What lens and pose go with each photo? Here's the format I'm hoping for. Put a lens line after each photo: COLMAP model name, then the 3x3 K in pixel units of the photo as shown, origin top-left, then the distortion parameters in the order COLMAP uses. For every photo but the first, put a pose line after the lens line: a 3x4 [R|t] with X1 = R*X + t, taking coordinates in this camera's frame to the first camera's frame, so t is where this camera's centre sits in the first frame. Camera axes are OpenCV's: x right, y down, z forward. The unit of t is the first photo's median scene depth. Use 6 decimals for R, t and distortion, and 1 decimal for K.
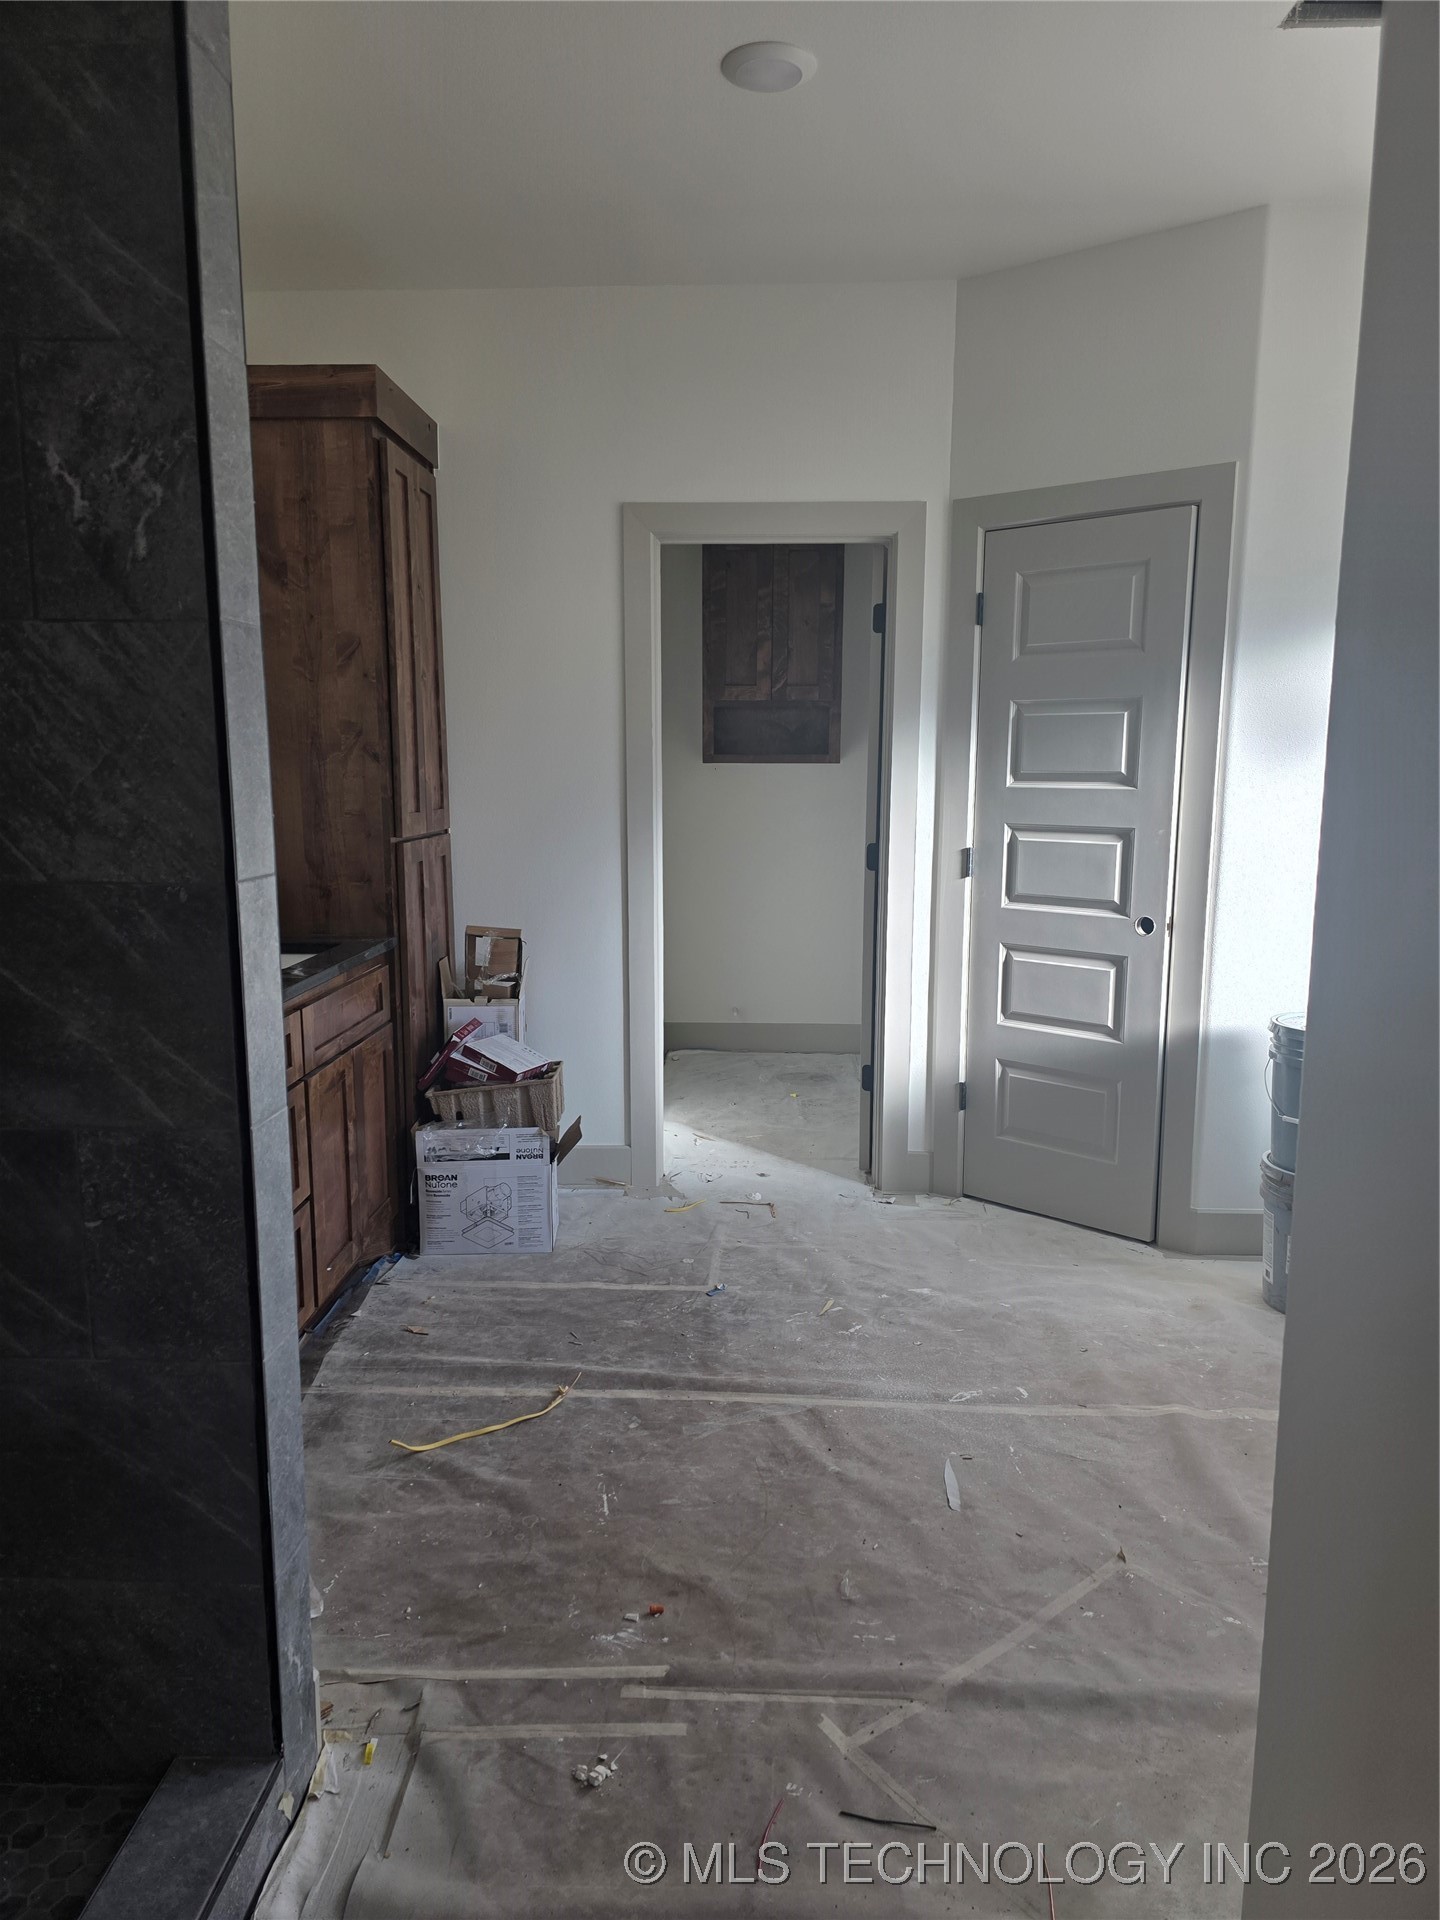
lens RADIAL K [[1291.2, 0, 720.6], [0, 1291.2, 970.3], [0, 0, 1]] dist [0.080263, -0.074153]
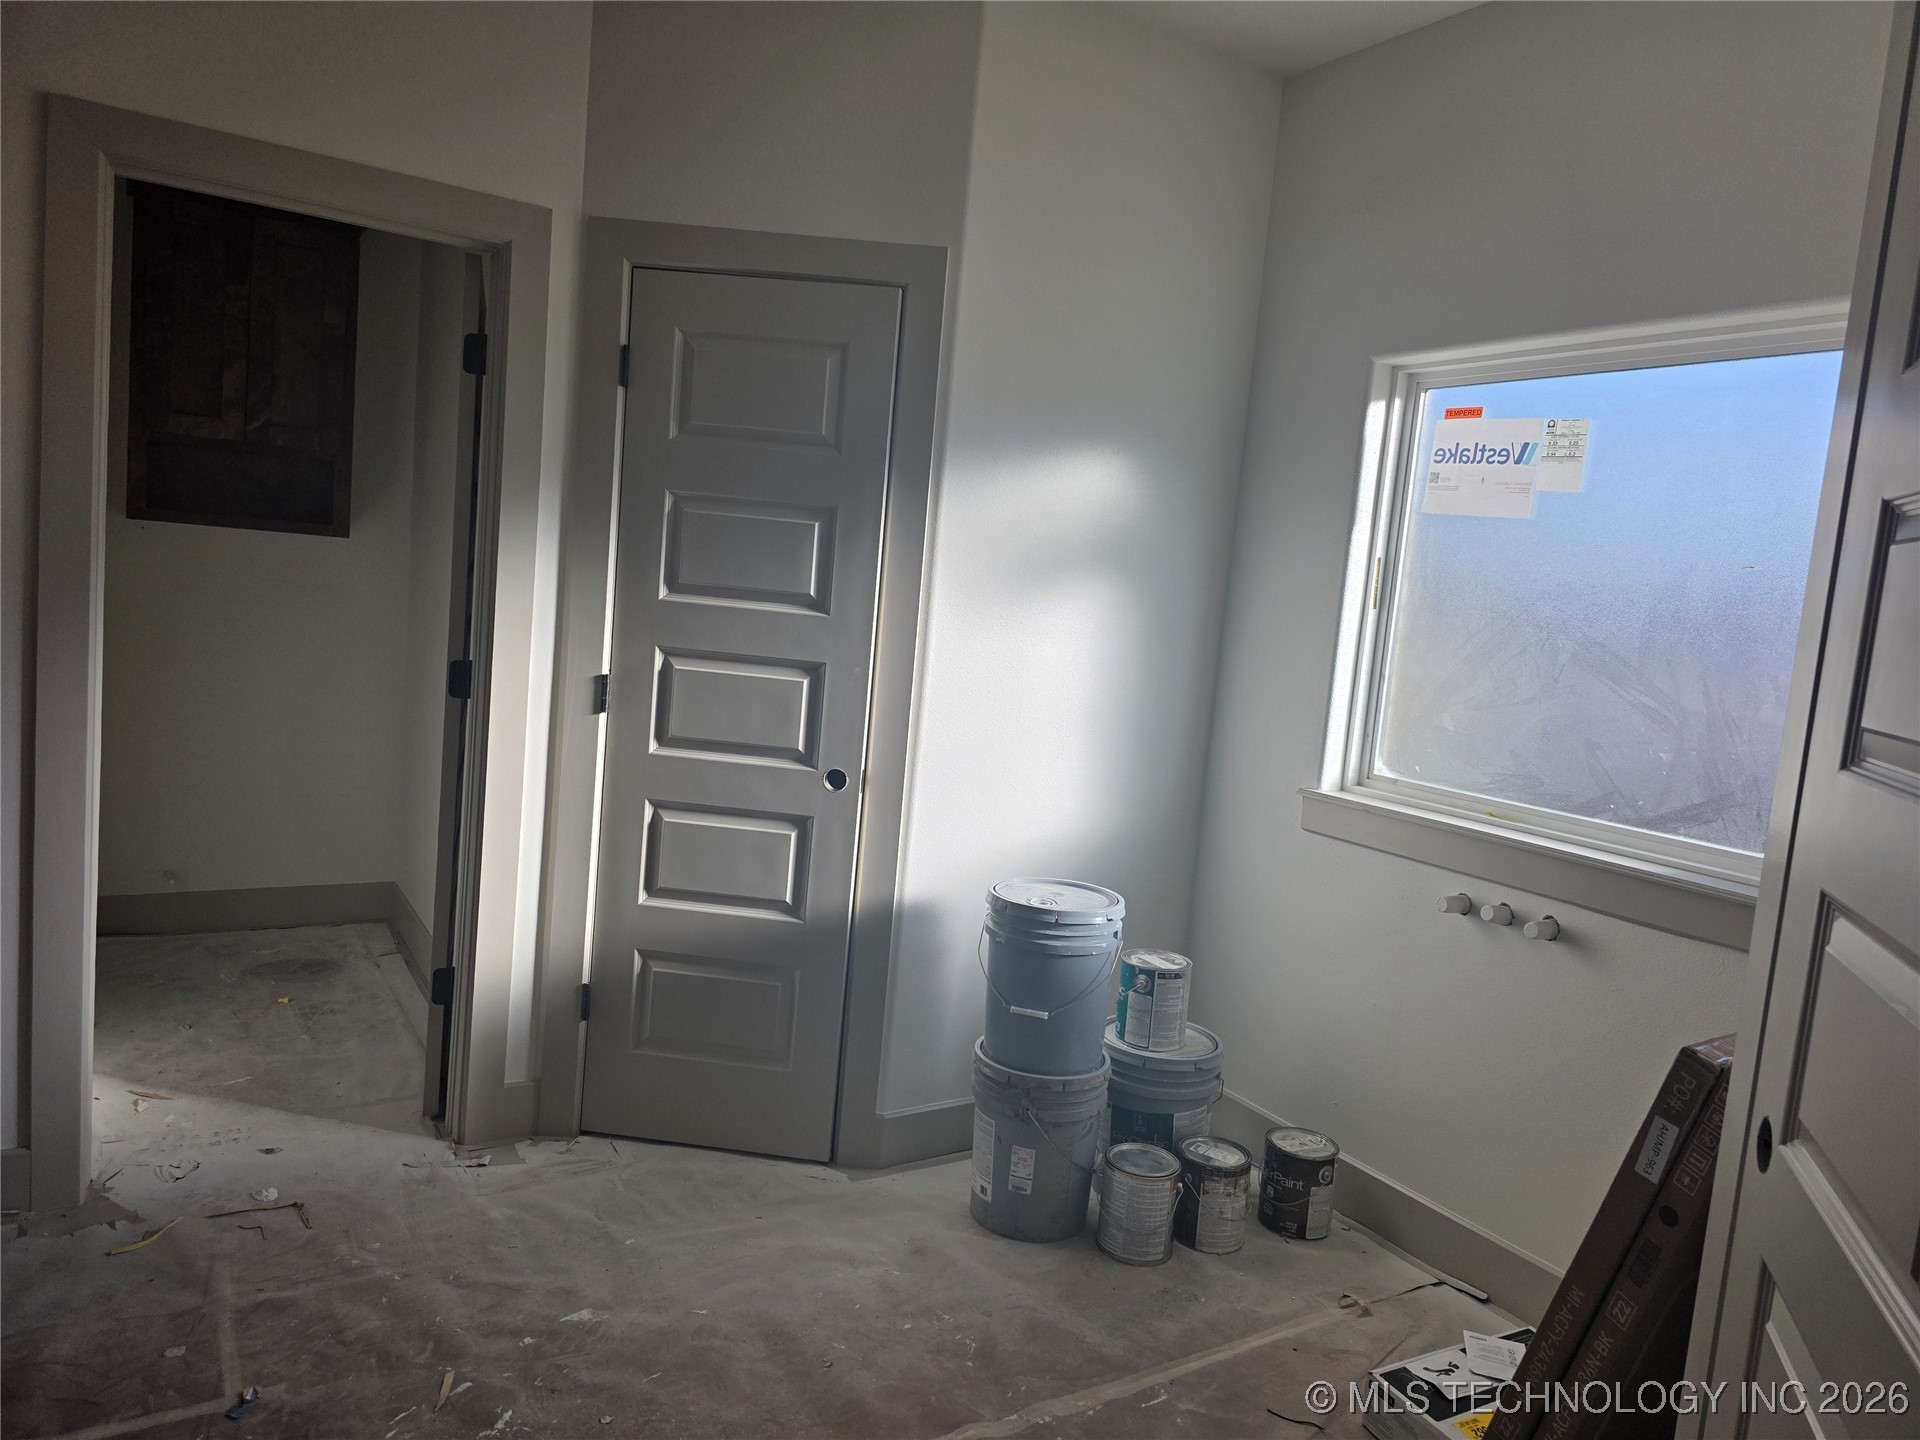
lens RADIAL K [[1291.2, 0, 965.2], [0, 1291.2, 716.7], [0, 0, 1]] dist [0.080263, -0.074153]
pose [[0.815230, 0.011449, 0.579024, -0.078460], [0.007623, 0.999506, -0.030496, -0.045905], [-0.579087, 0.029275, 0.814740, 0.263021]]
